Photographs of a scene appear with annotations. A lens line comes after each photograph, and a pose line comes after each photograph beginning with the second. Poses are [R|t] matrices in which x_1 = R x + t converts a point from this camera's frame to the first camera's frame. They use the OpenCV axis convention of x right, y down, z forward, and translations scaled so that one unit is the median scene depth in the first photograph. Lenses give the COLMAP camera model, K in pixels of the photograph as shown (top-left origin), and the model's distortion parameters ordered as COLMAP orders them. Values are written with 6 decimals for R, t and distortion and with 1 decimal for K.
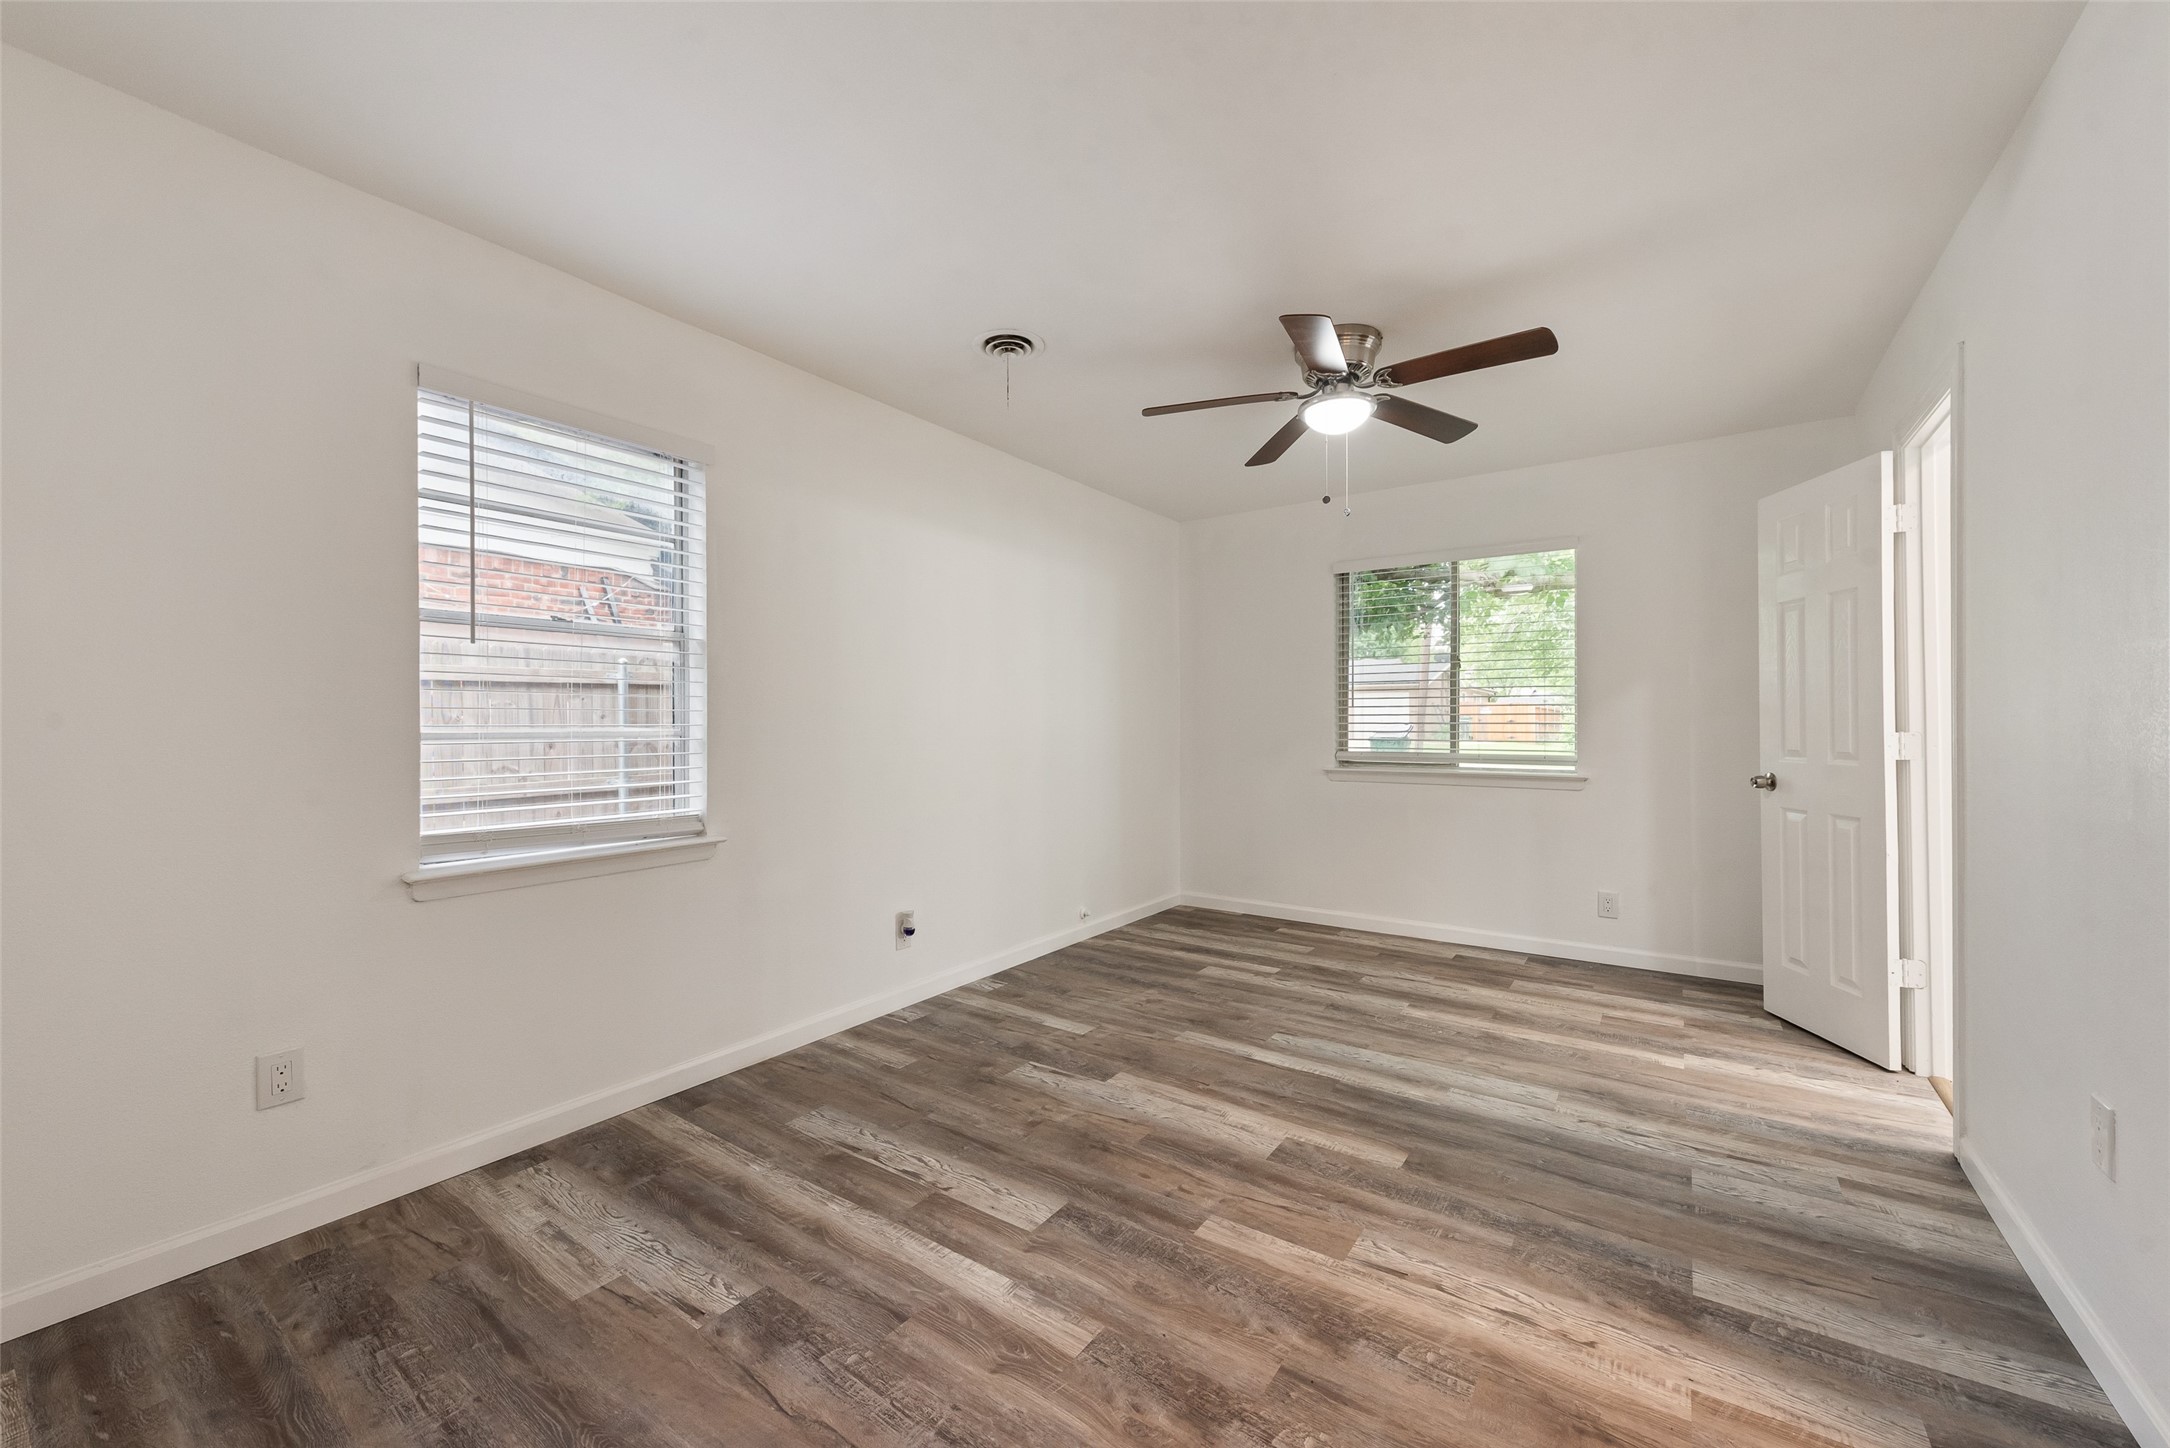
lens RADIAL K [[848.0, 0, 1068.2], [0, 848.0, 727.1], [0, 0, 1]] dist [0.014746, -0.006009]
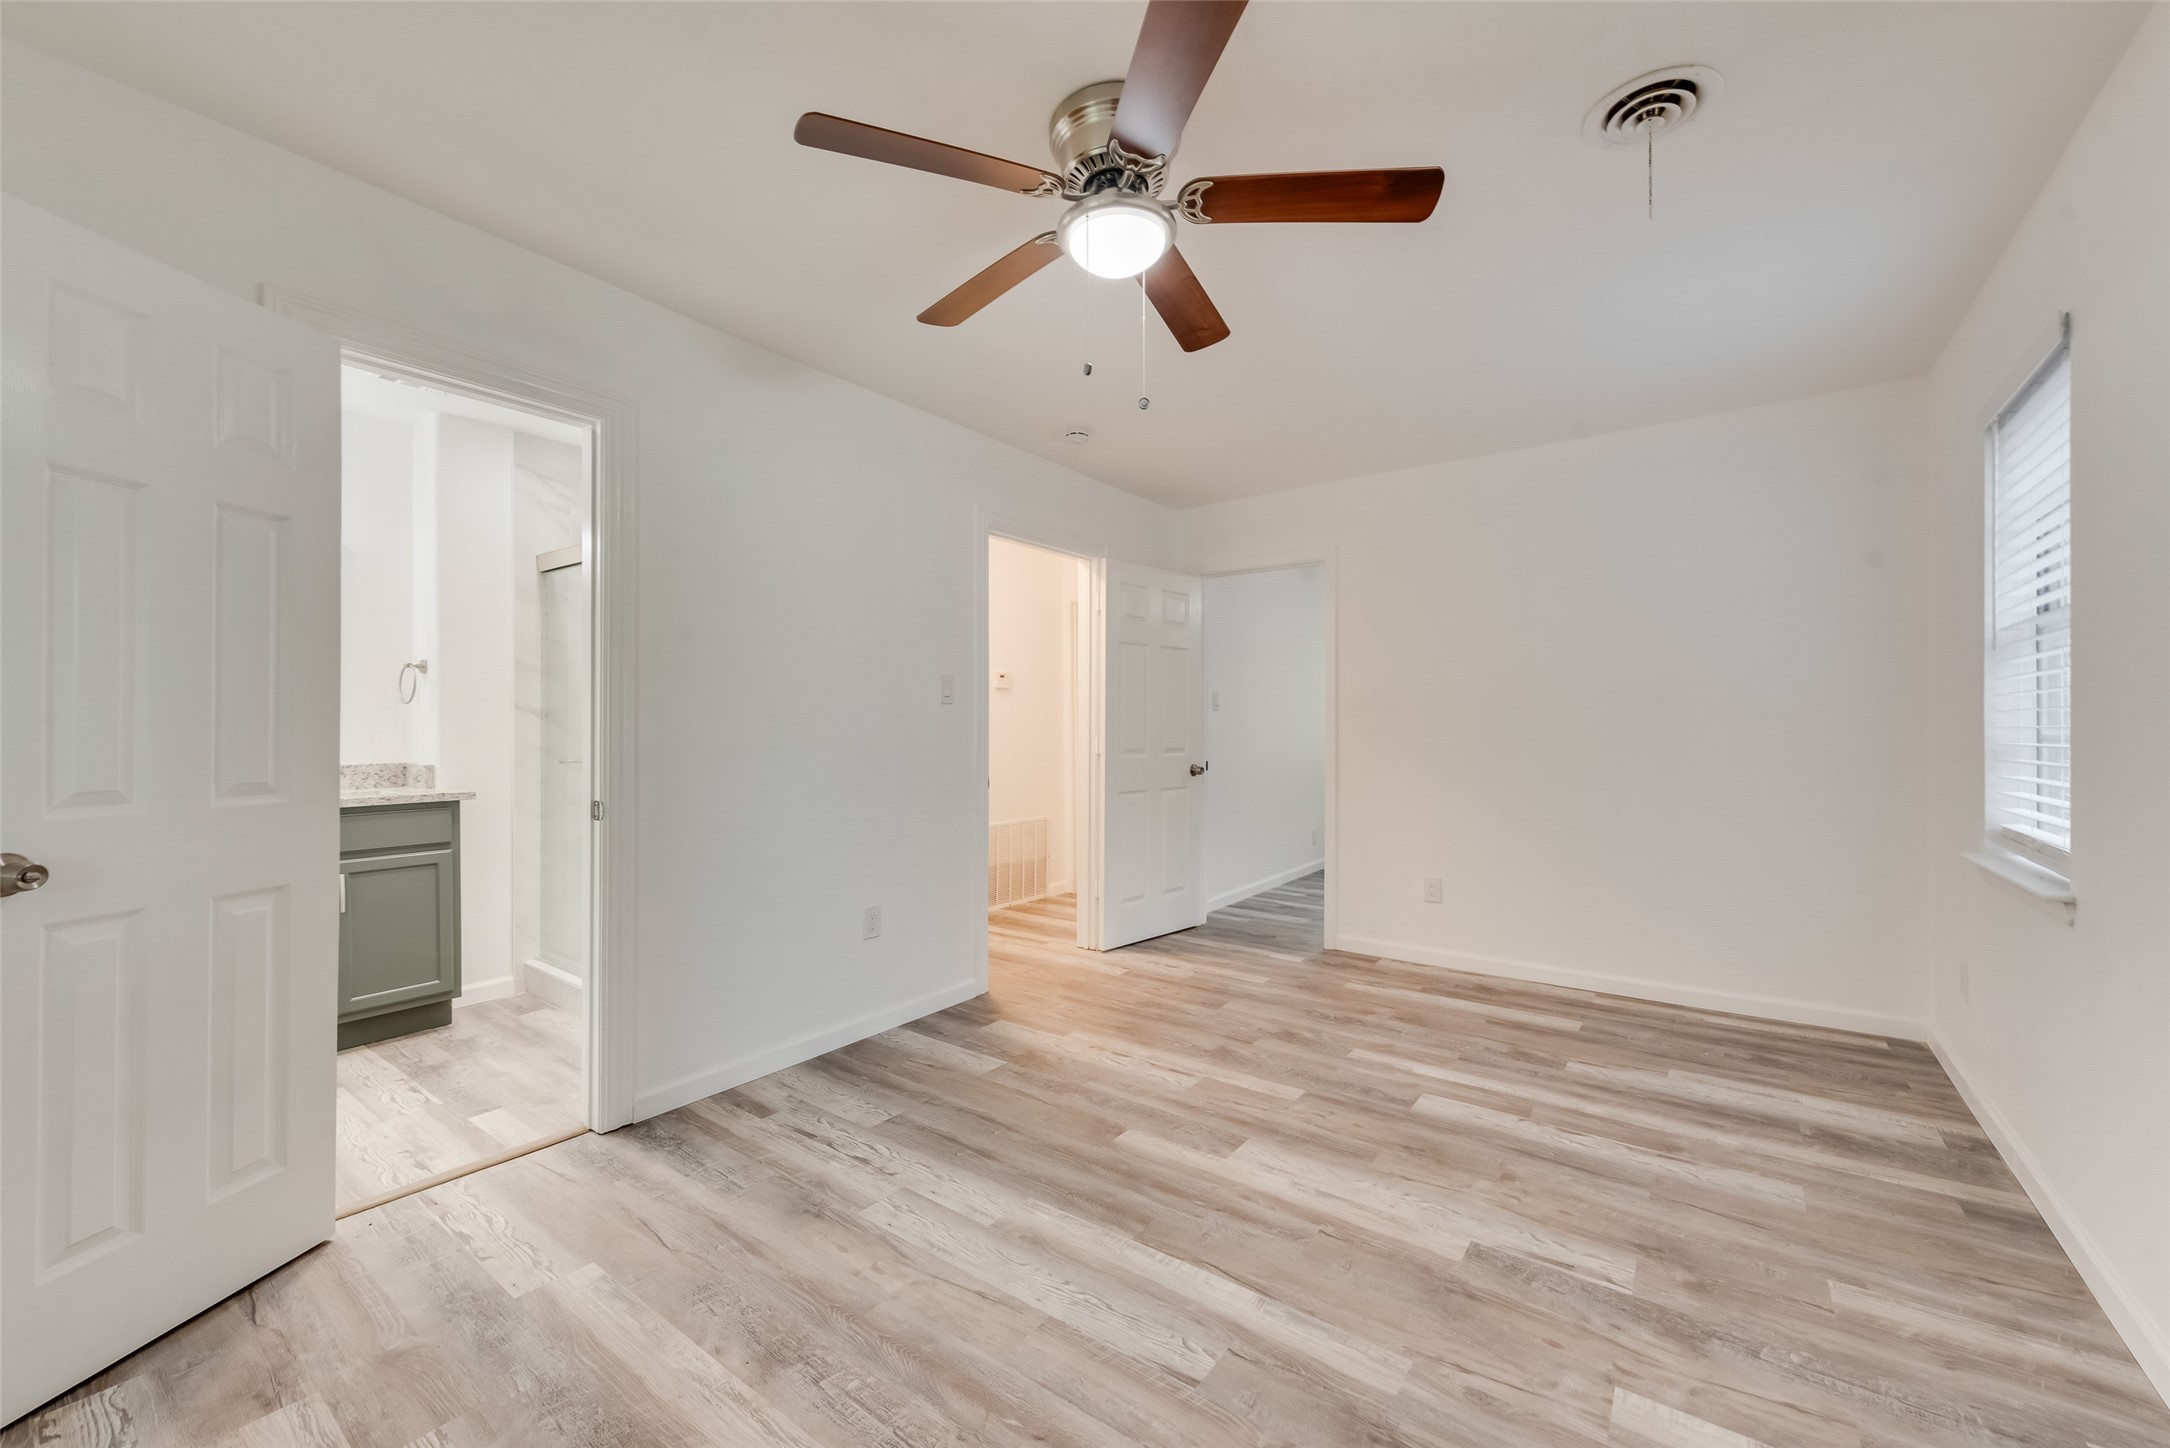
lens RADIAL K [[842.1, 0, 1078.1], [0, 842.1, 732.1], [0, 0, 1]] dist [0.007972, -0.000066]
pose [[-0.999823, 0.005119, 0.018112, 0.412508], [0.005244, 0.999963, 0.006872, -0.007737], [-0.018076, 0.006966, -0.999812, 1.995627]]
